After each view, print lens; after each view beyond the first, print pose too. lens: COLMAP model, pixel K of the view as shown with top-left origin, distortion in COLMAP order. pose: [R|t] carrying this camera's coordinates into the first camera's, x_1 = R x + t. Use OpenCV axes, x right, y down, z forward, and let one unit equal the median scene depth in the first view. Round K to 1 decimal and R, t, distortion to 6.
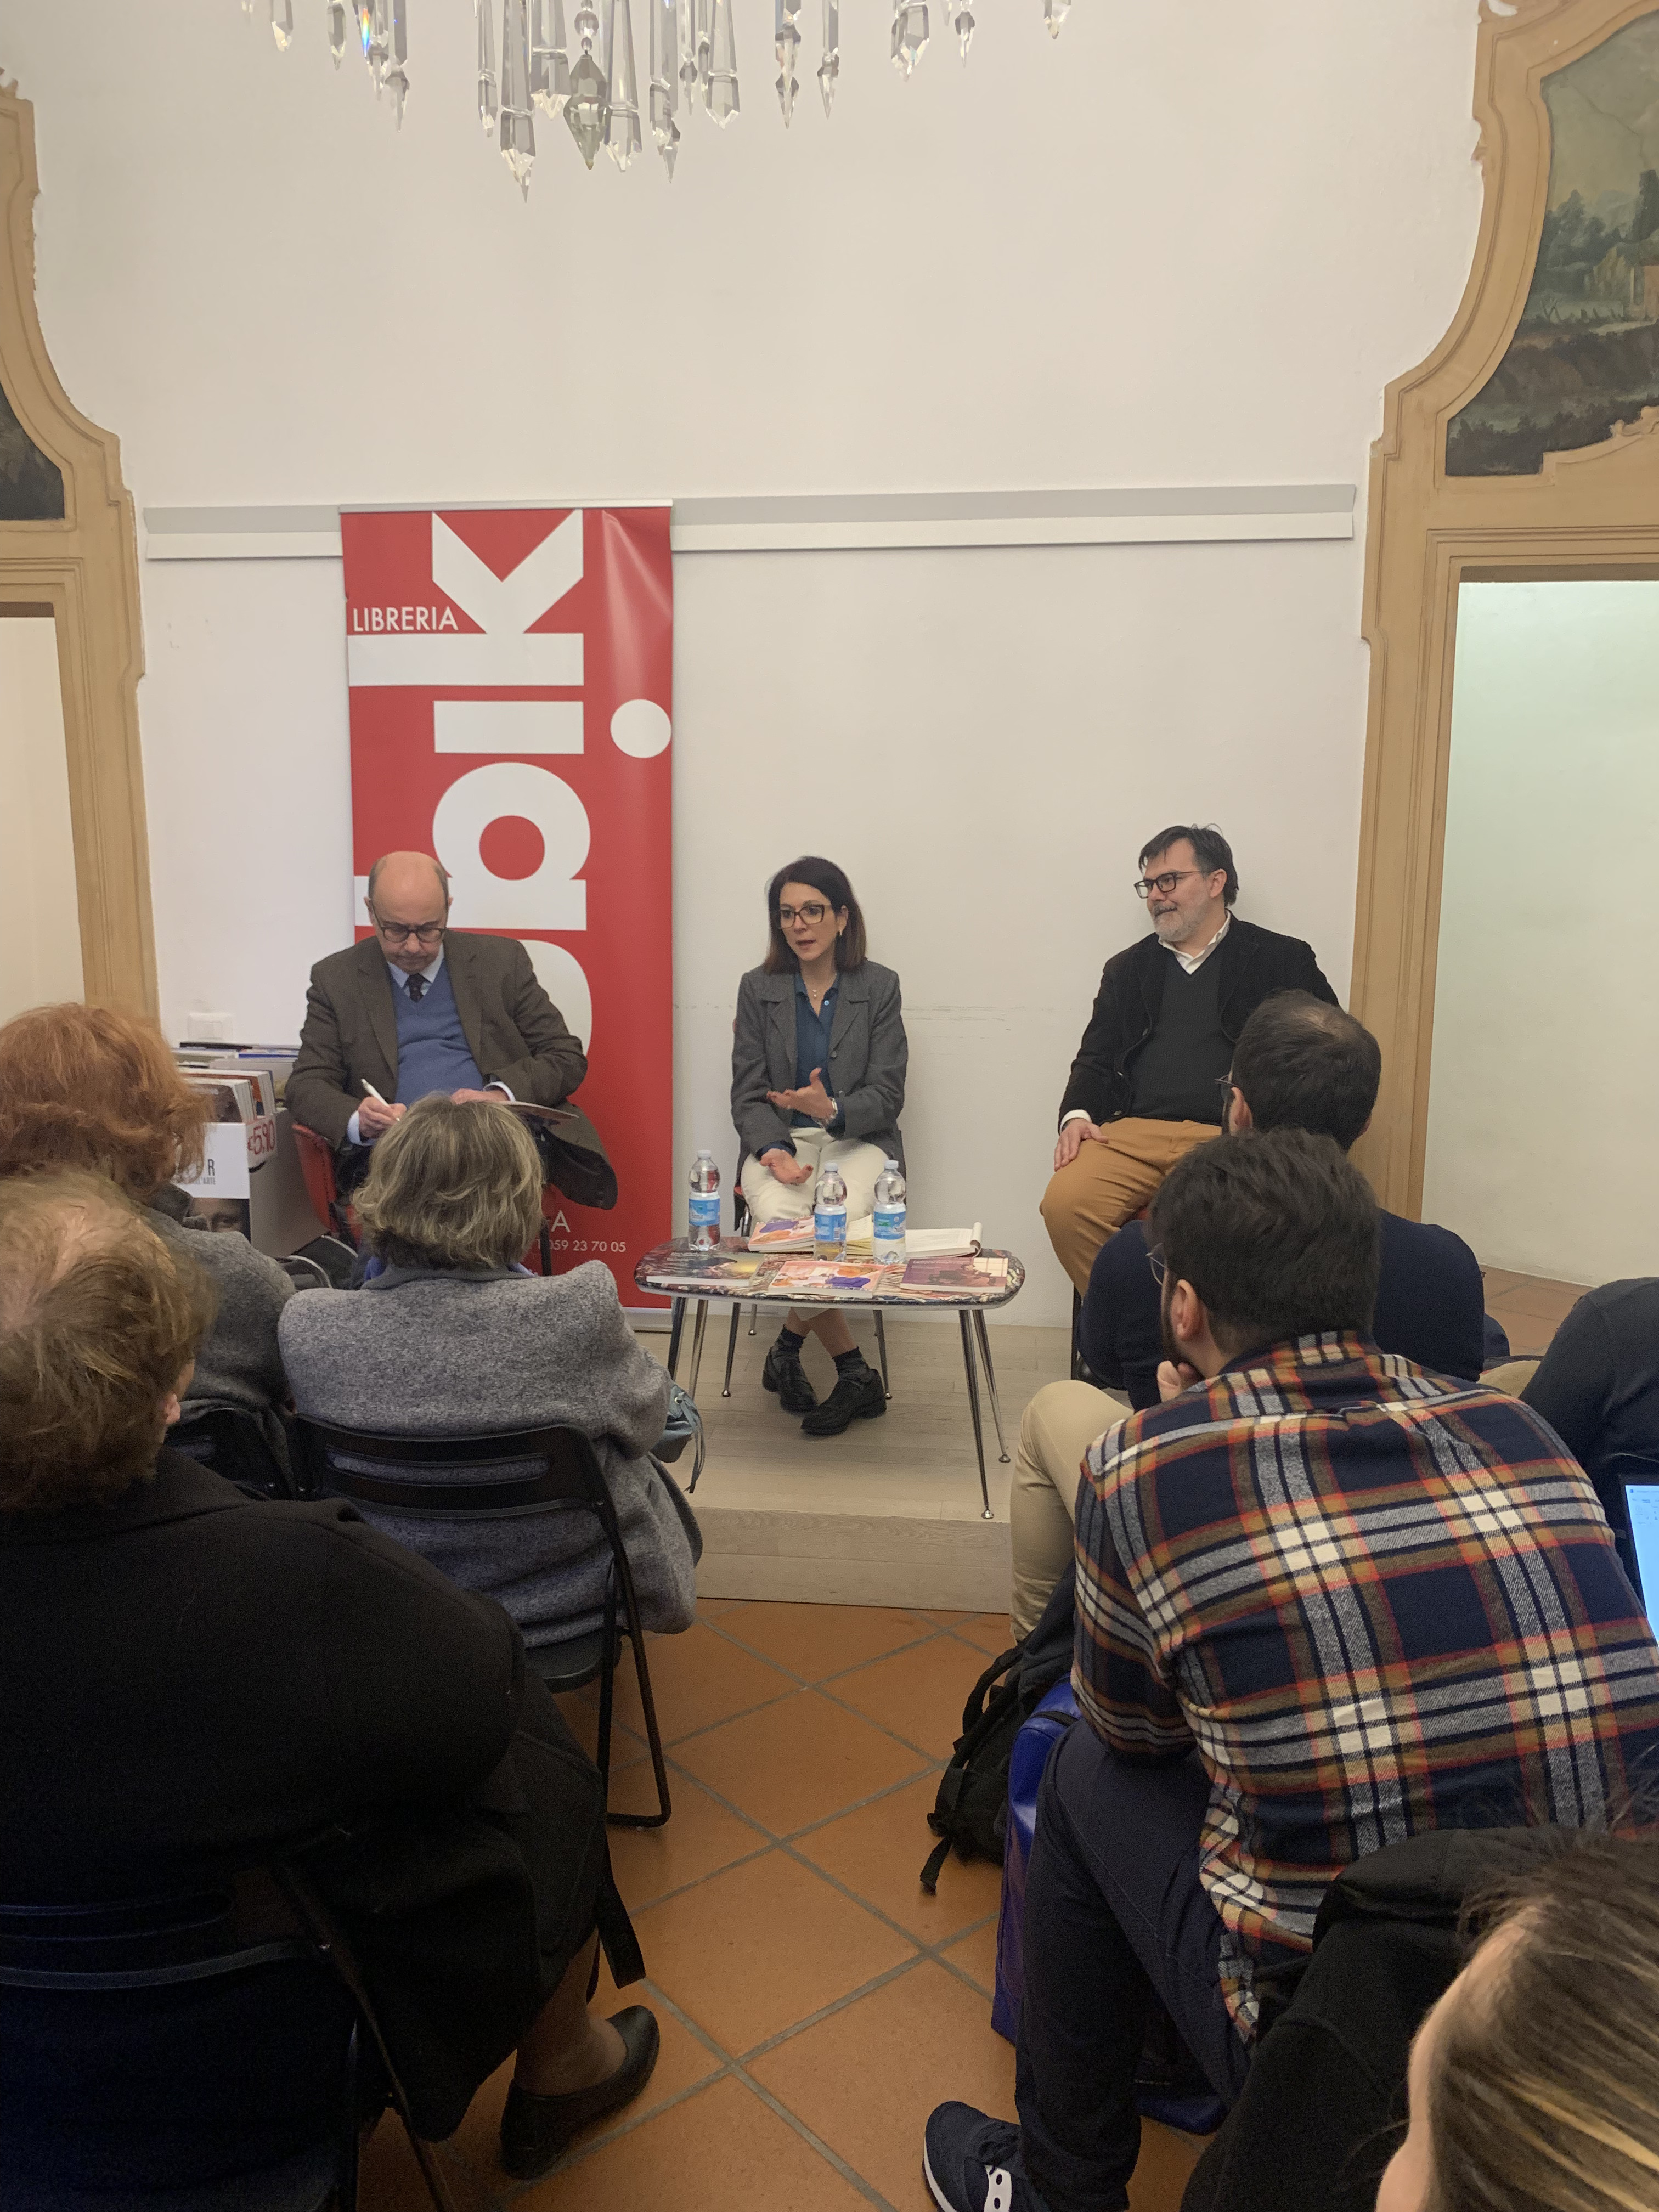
lens RADIAL K [[1663.6, 0, 854.7], [0, 1663.6, 1098.6], [0, 0, 1]] dist [0.052174, -0.104712]
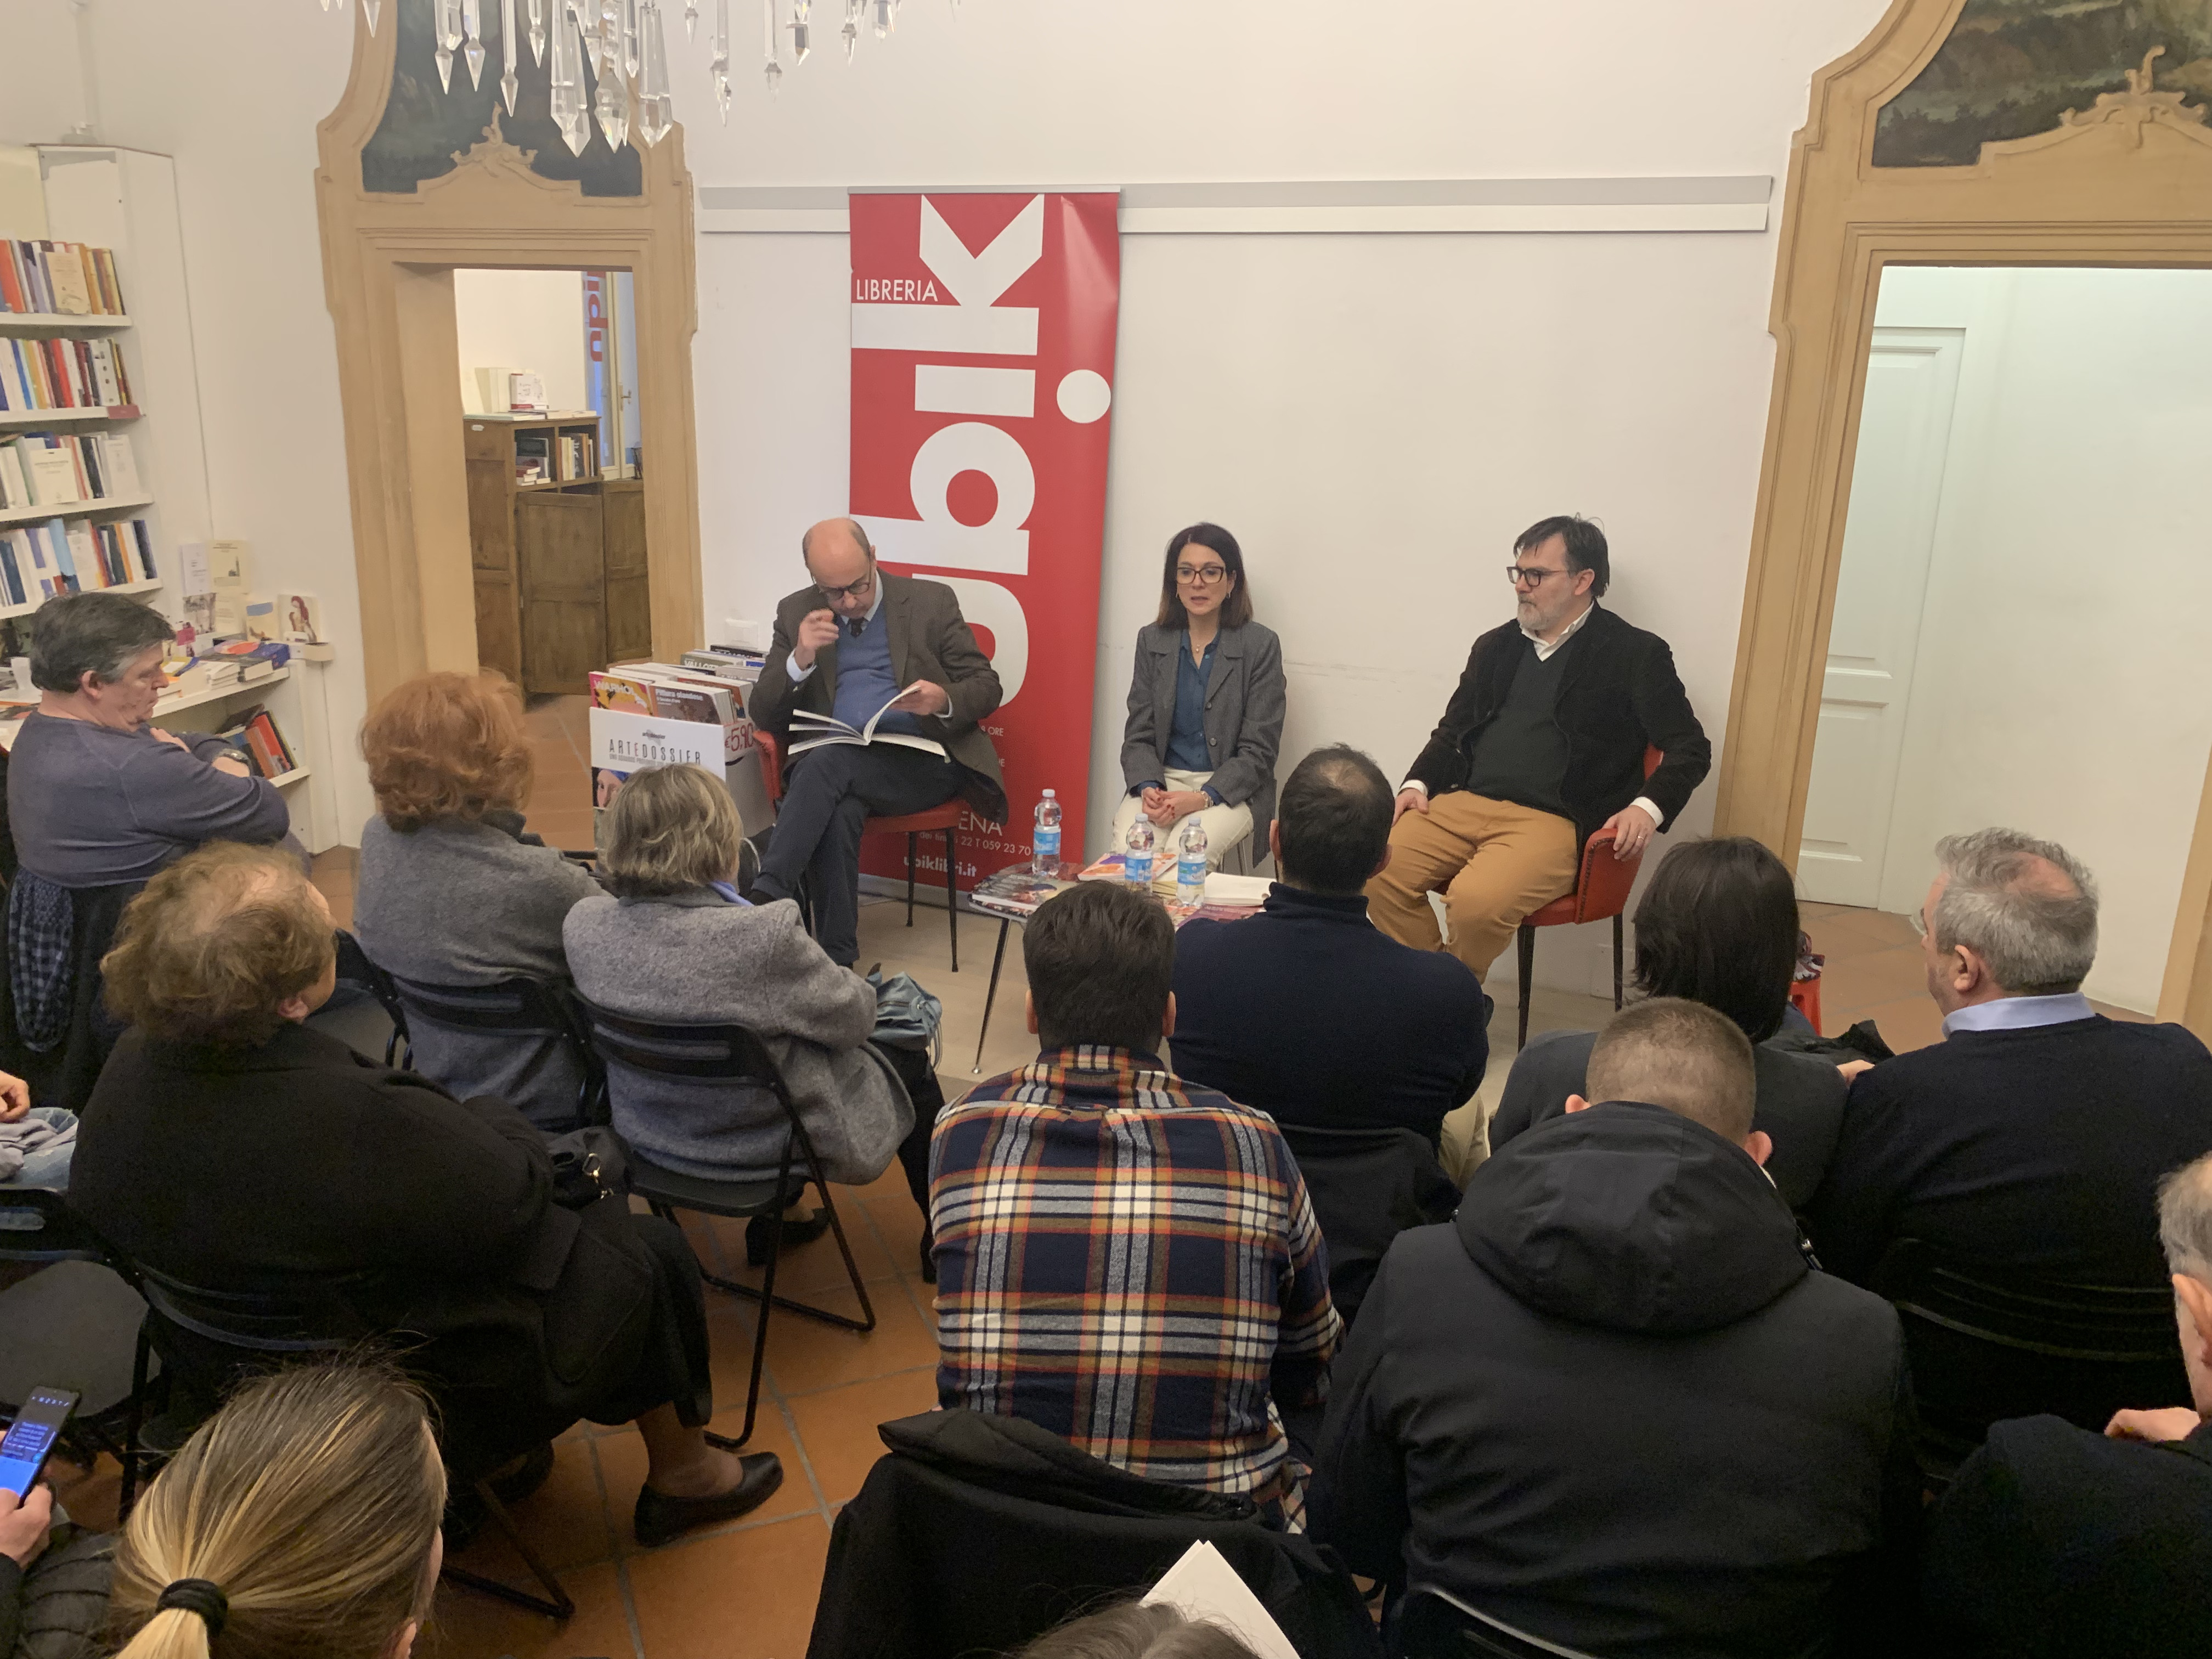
lens RADIAL K [[1657.6, 0, 1116.2], [0, 1657.6, 822.9], [0, 0, 1]] dist [0.030749, -0.054378]
pose [[0.959183, 0.101811, -0.263821, 0.225787], [-0.075598, 0.991305, 0.107700, -0.063560], [0.272493, -0.083360, 0.958540, -0.083379]]
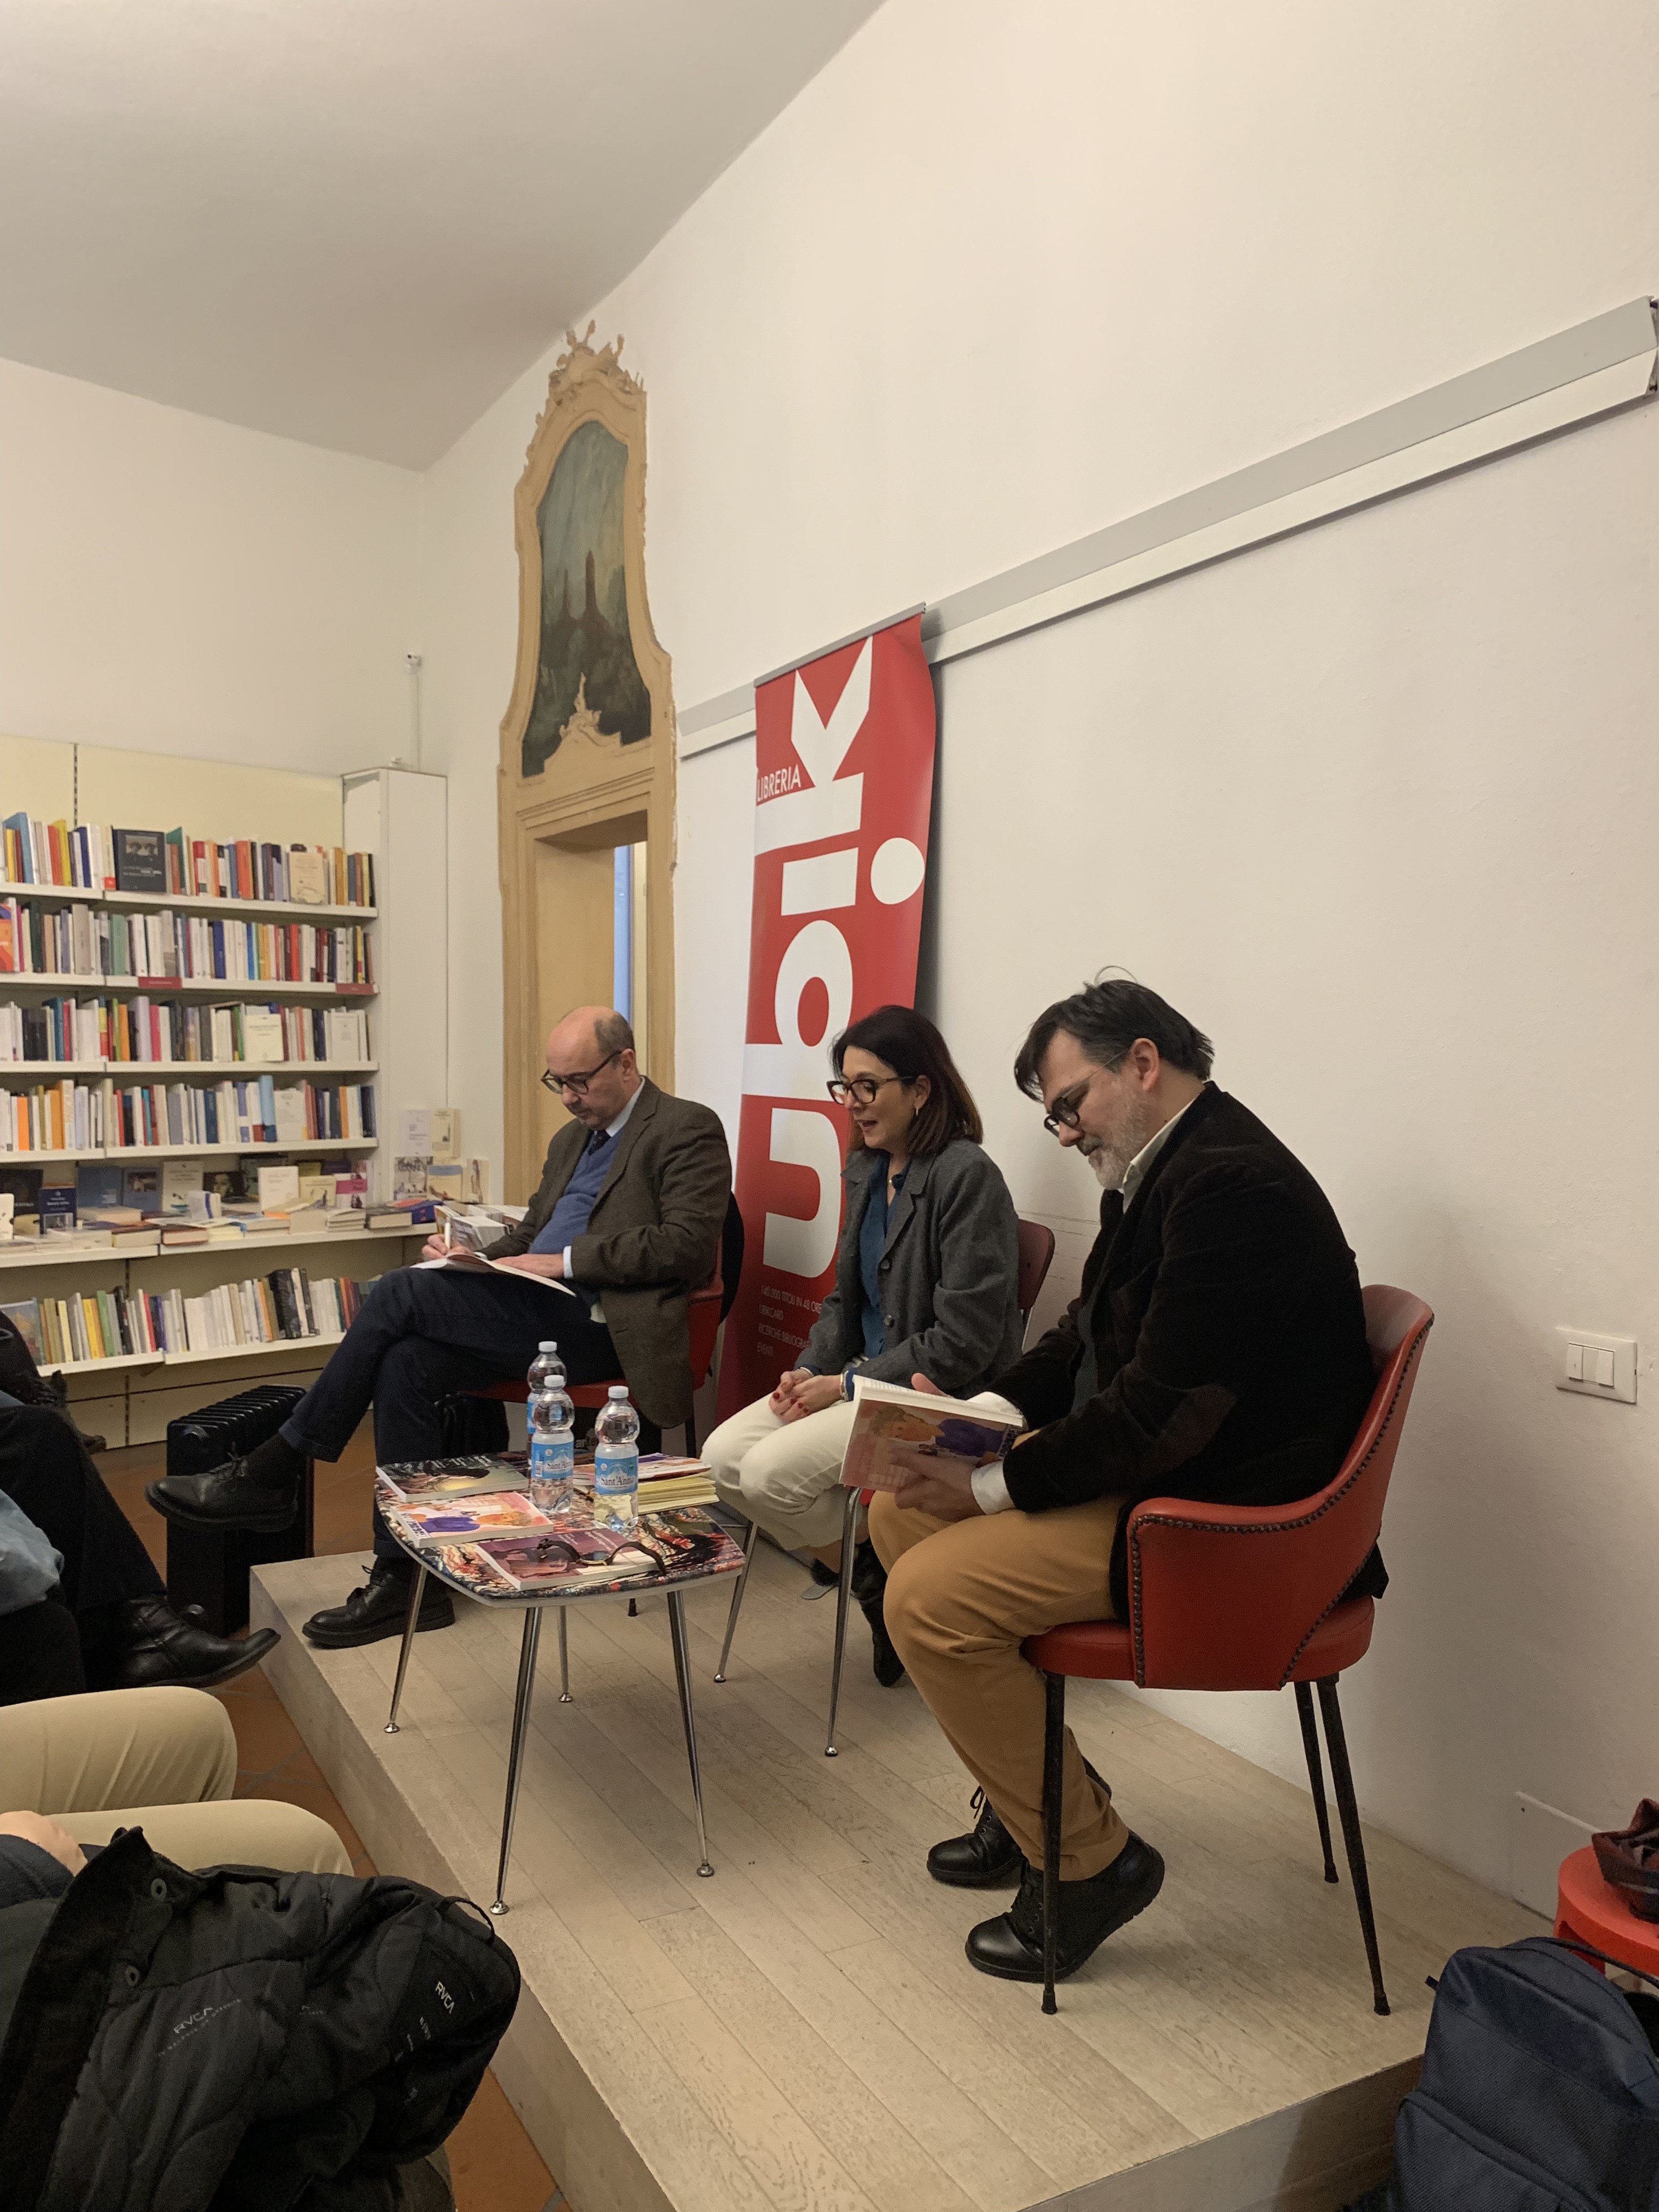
lens RADIAL K [[1663.6, 0, 854.7], [0, 1663.6, 1098.6], [0, 0, 1]] dist [0.052174, -0.104712]
pose [[0.584802, 0.026760, -0.810734, 0.584528], [-0.141204, 0.987555, -0.069257, -0.047111], [0.798792, 0.154980, 0.581303, 0.532062]]
